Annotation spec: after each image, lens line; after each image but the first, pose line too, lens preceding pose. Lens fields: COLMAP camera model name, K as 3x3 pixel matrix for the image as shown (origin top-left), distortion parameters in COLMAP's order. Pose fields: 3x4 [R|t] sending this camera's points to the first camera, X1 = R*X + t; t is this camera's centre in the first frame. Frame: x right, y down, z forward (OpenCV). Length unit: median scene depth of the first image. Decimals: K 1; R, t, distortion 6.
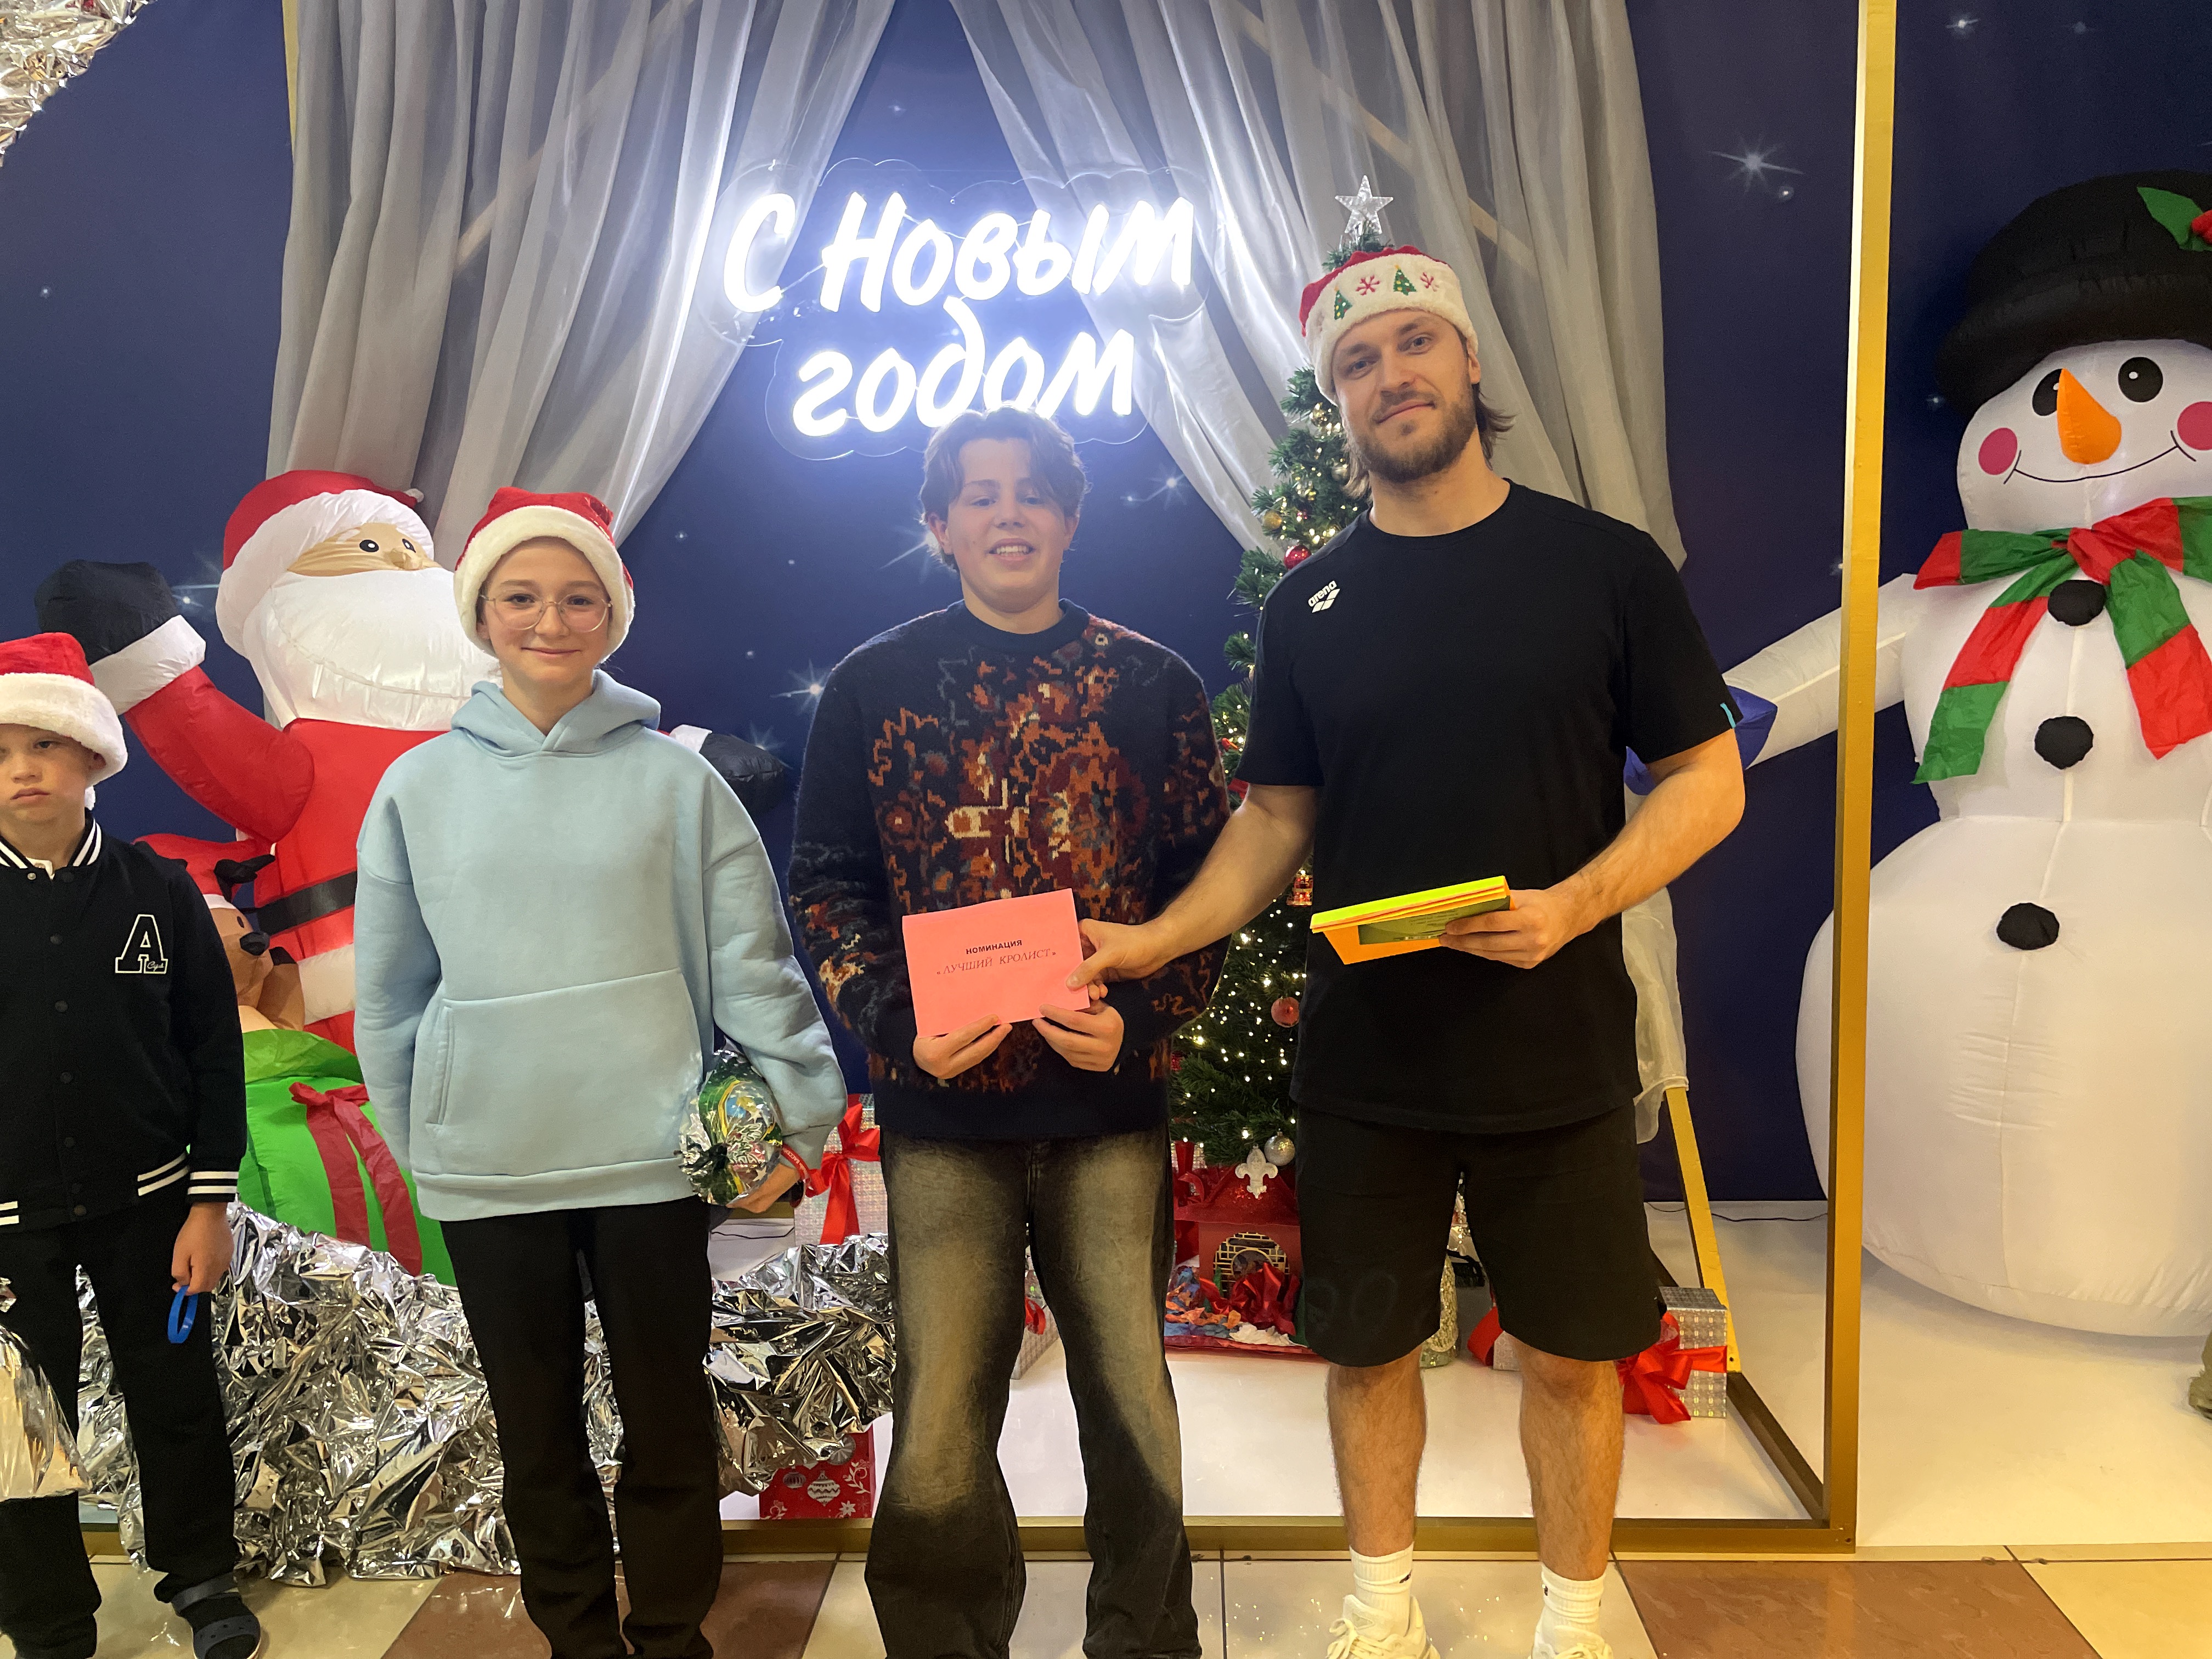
lens RADIAL K [[1664.5, 0, 1125.9], [0, 1664.5, 837.9], [0, 0, 1]] dist [0.081186, -0.106199]
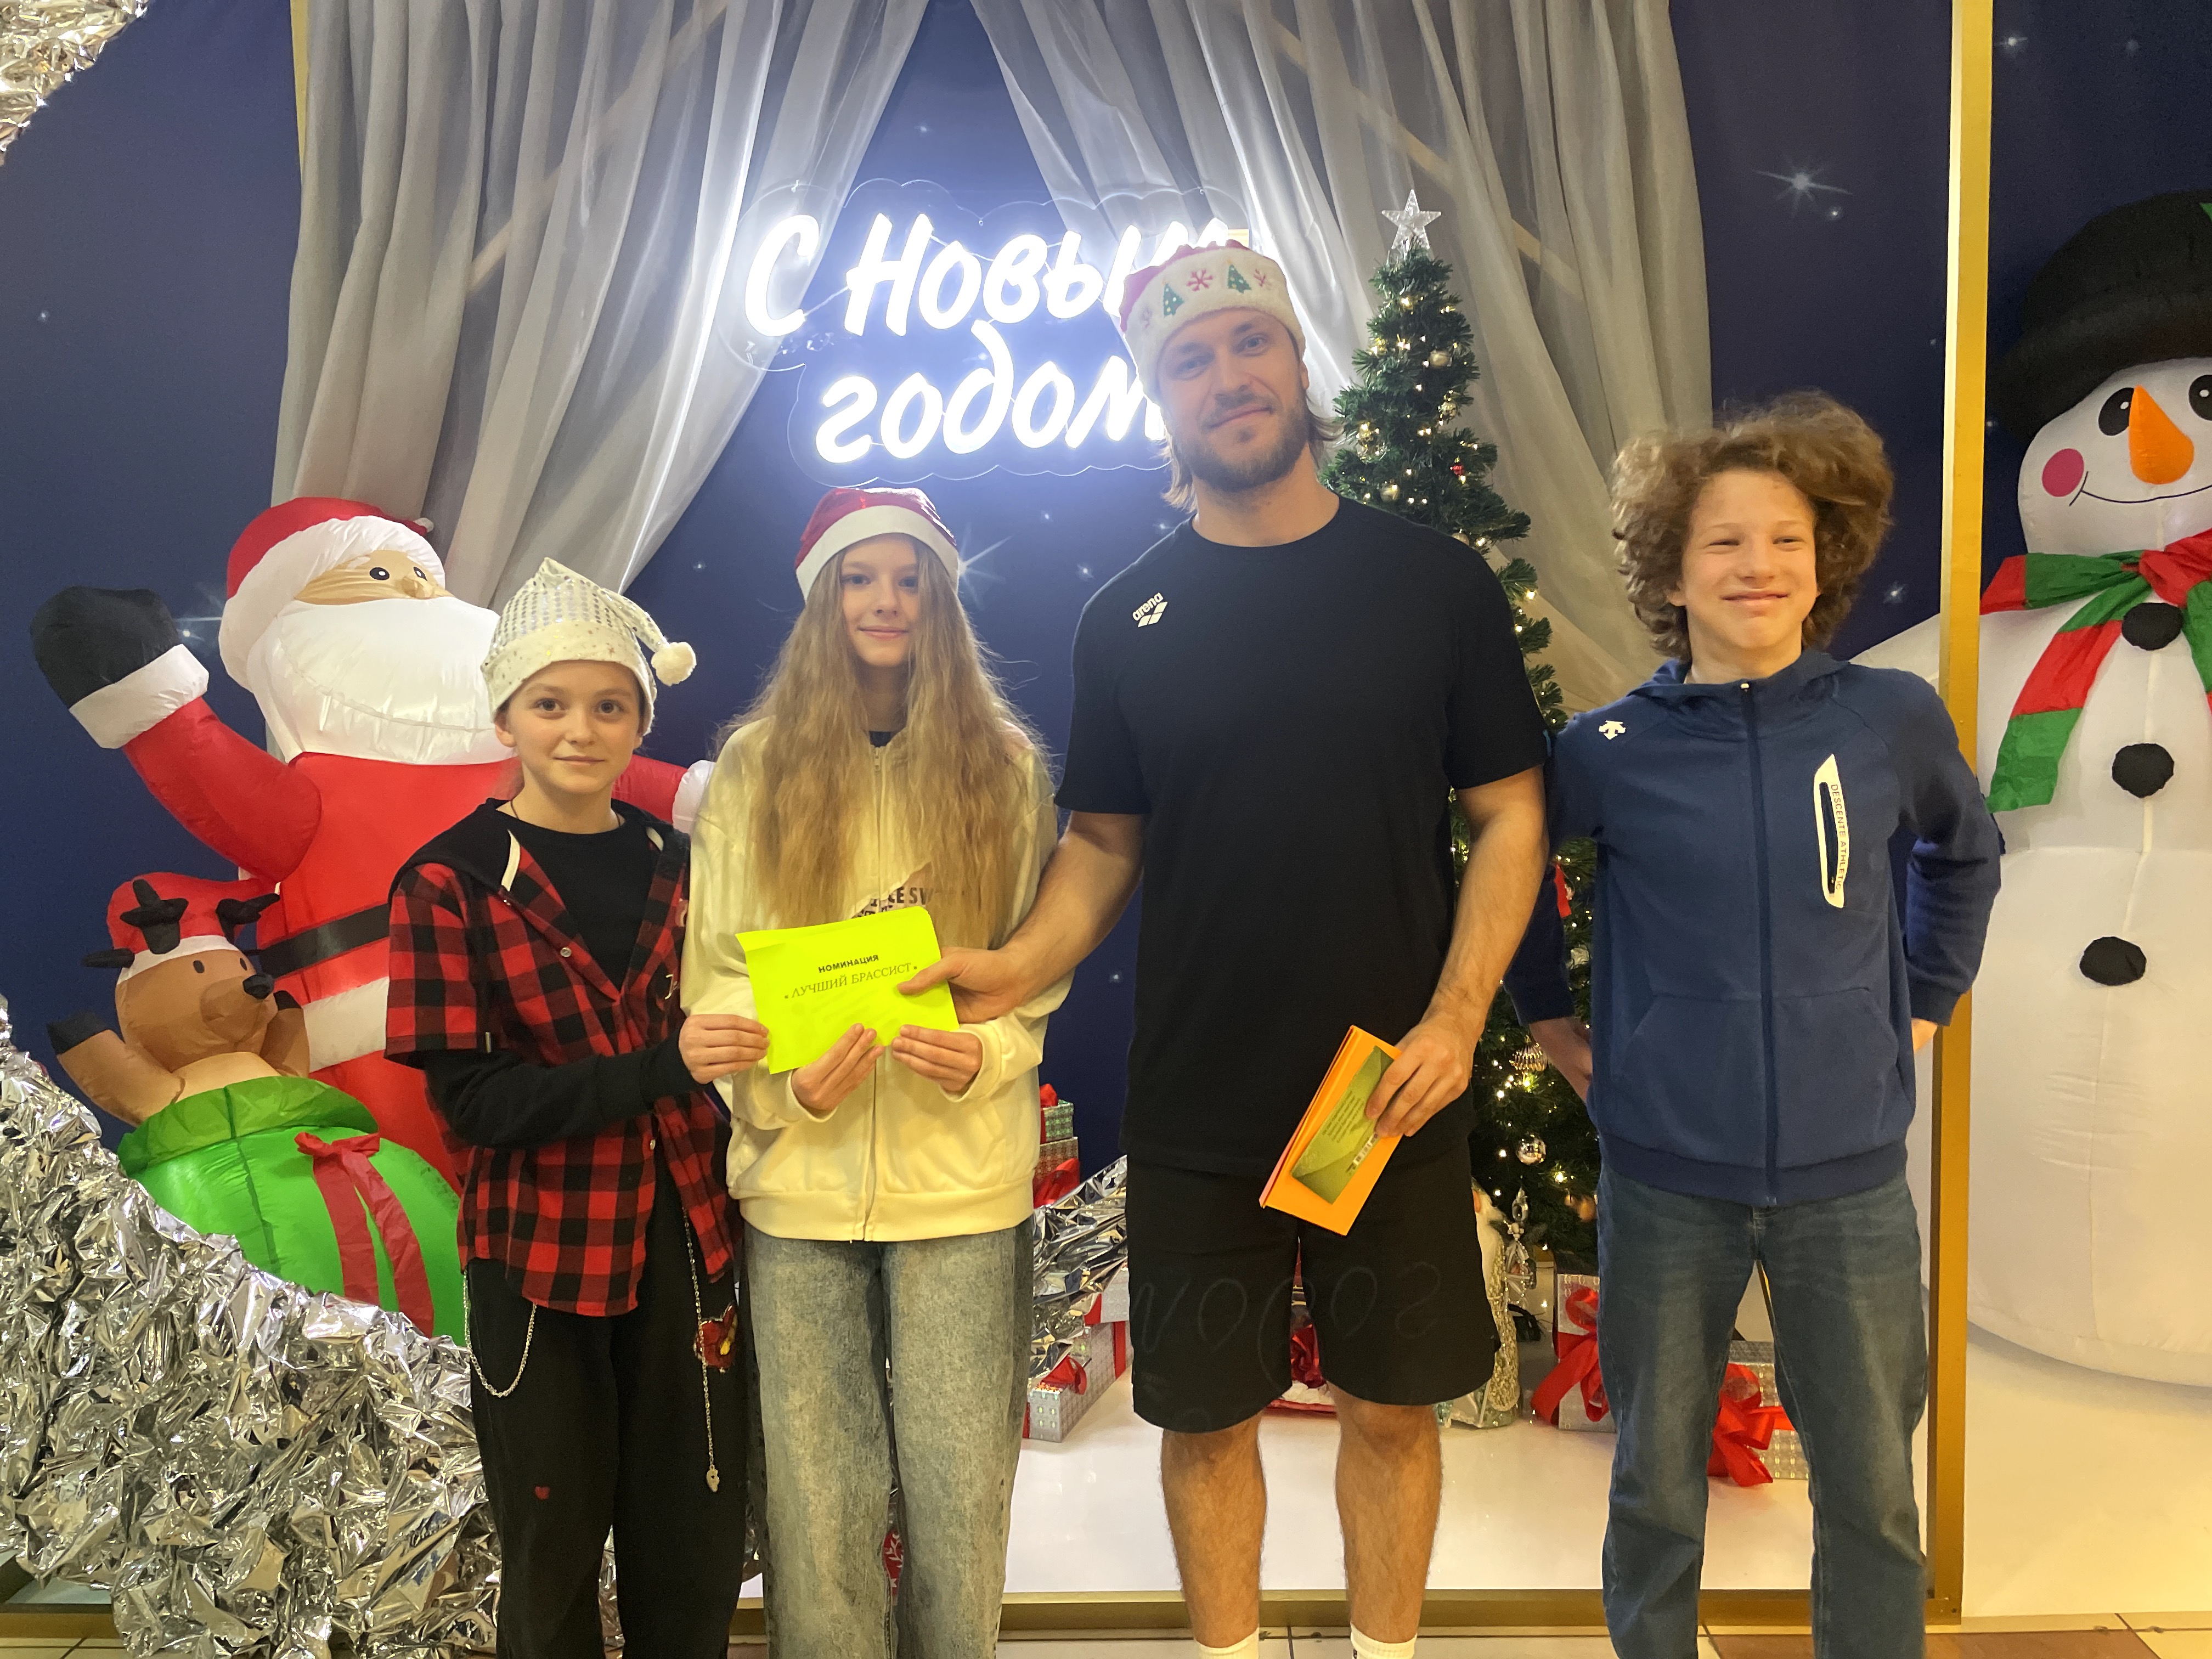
lens RADIAL K [[1664.5, 0, 1130.4], [0, 1664.5, 848.8], [0, 0, 1]] dist [0.081186, -0.106199]
pose [[0.999960, -0.003544, 0.008208, -0.028759], [0.003734, 0.999721, -0.023304, 0.008080], [-0.008123, 0.023333, 0.999695, 0.037923]]
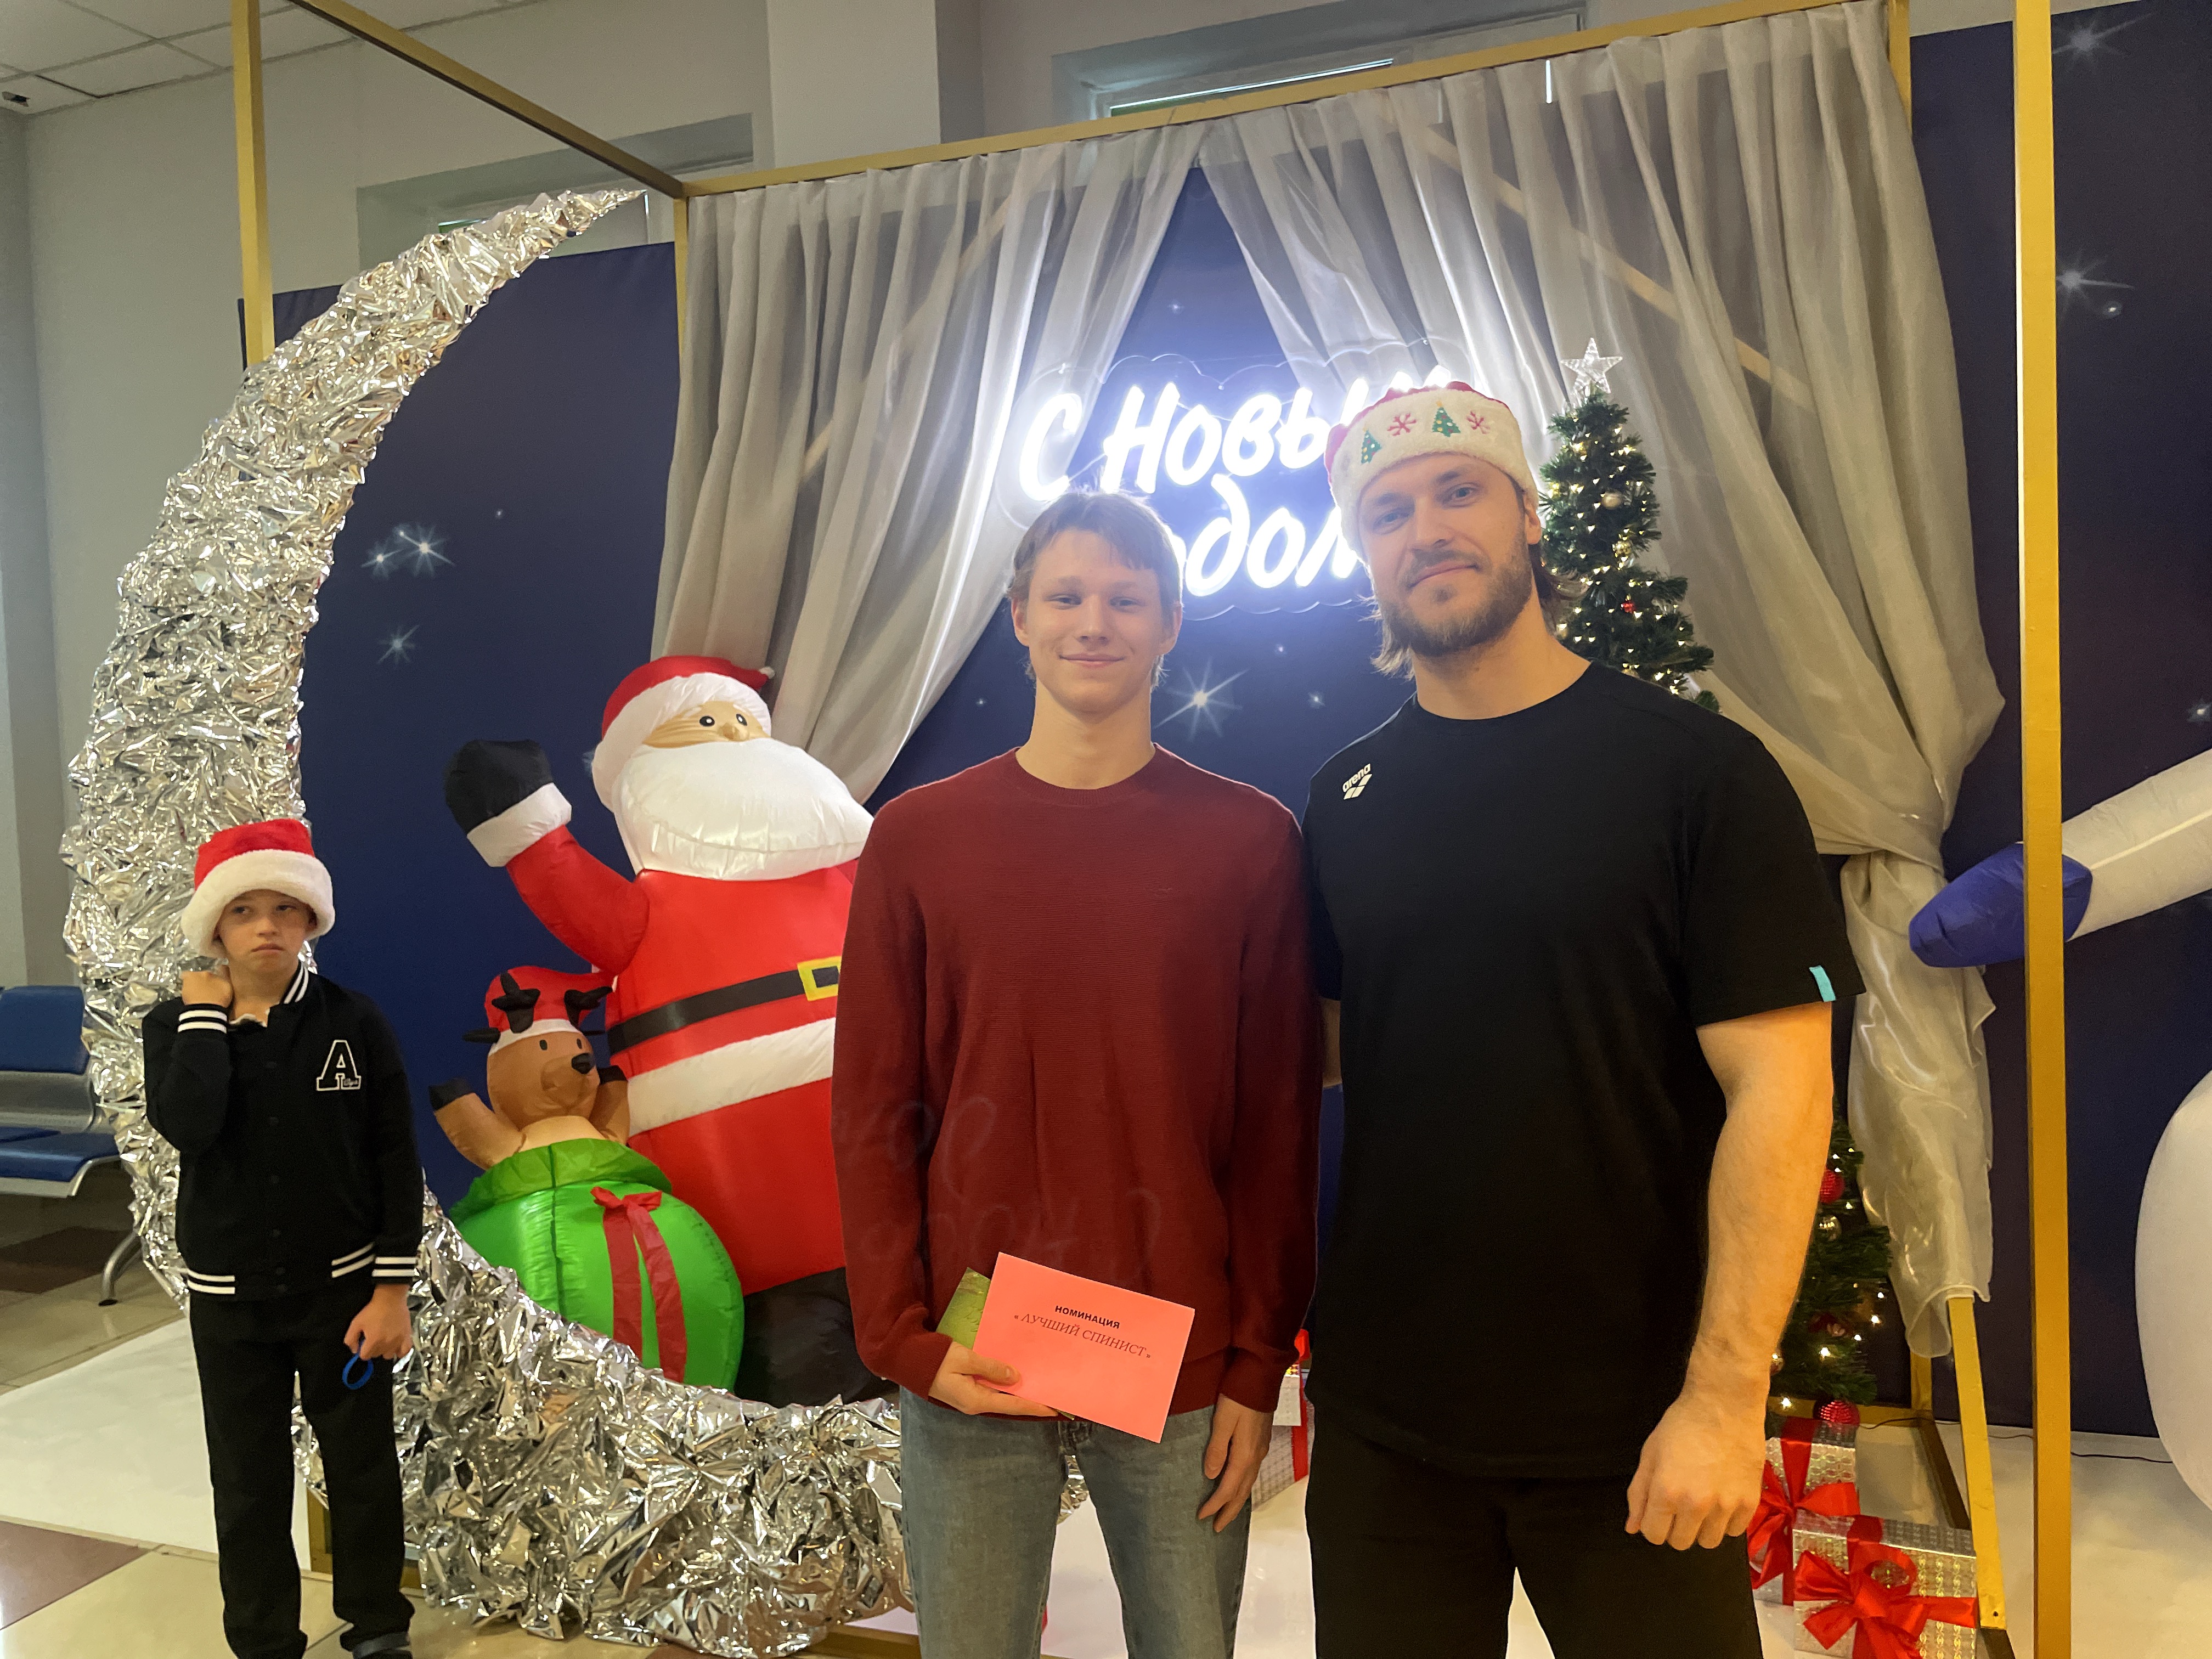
lens RADIAL K [[1664.5, 0, 1091.5], [0, 1664.5, 833.7], [0, 0, 1]] dist [0.081186, -0.106199]
pose [[0.953870, 0.004548, -0.300186, 0.153886], [-0.027127, 0.997101, -0.071091, -0.021076], [0.298993, 0.075955, 0.951228, -0.013825]]
